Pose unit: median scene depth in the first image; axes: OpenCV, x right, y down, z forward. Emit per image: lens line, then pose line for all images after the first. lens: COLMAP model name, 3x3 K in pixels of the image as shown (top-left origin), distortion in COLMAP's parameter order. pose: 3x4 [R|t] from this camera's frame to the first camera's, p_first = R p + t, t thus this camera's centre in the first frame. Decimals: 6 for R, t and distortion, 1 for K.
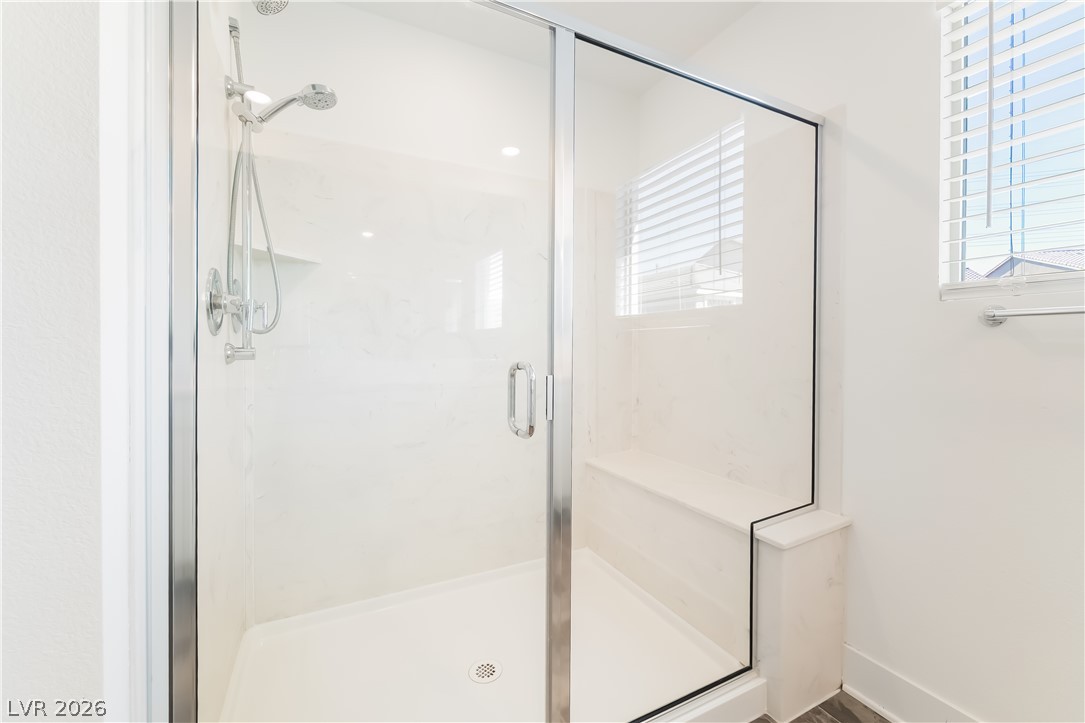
lens RADIAL K [[440.6, 0, 544.7], [0, 440.6, 347.6], [0, 0, 1]] dist [-0.001851, 0.000246]
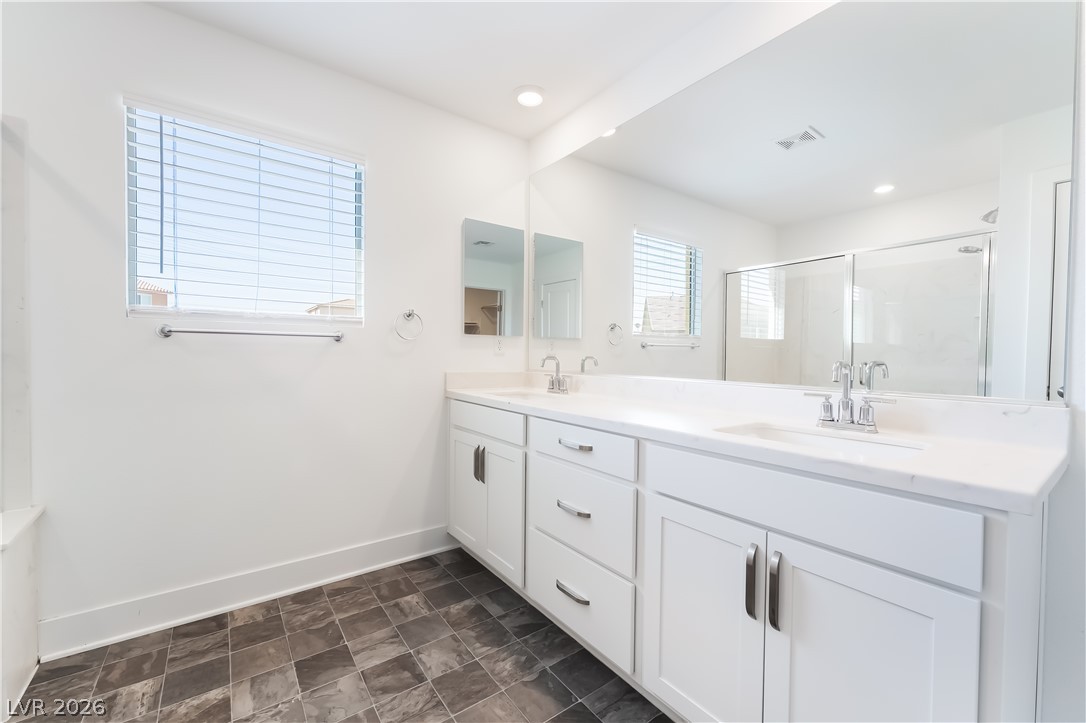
lens RADIAL K [[441.0, 0, 542.4], [0, 441.0, 360.7], [0, 0, 1]] dist [-0.001851, 0.000246]
pose [[-0.171570, -0.018974, 0.984989, -0.637700], [-0.002340, 0.999820, 0.018852, 0.001352], [-0.985169, 0.000930, -0.171583, -0.046322]]
